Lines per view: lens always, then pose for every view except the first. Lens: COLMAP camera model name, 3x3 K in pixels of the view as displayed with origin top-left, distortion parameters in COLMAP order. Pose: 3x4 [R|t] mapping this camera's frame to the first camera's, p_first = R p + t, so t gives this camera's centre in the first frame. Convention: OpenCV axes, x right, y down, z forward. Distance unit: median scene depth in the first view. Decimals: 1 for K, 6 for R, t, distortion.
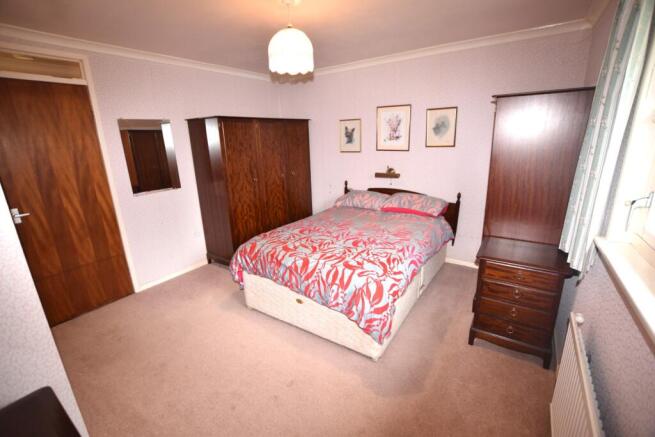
lens RADIAL K [[286.8, 0, 325.3], [0, 286.8, 218.8], [0, 0, 1]] dist [-0.022458, -0.000103]
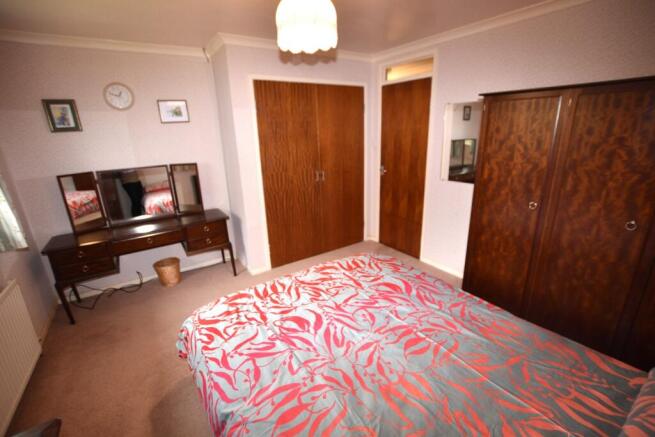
lens RADIAL K [[286.8, 0, 325.5], [0, 286.8, 217.7], [0, 0, 1]] dist [-0.022458, -0.000103]
pose [[-0.359406, 0.321762, -0.875955, 0.549594], [-0.219264, 0.883279, 0.414417, -0.370400], [0.907056, 0.341010, -0.246904, 1.147594]]
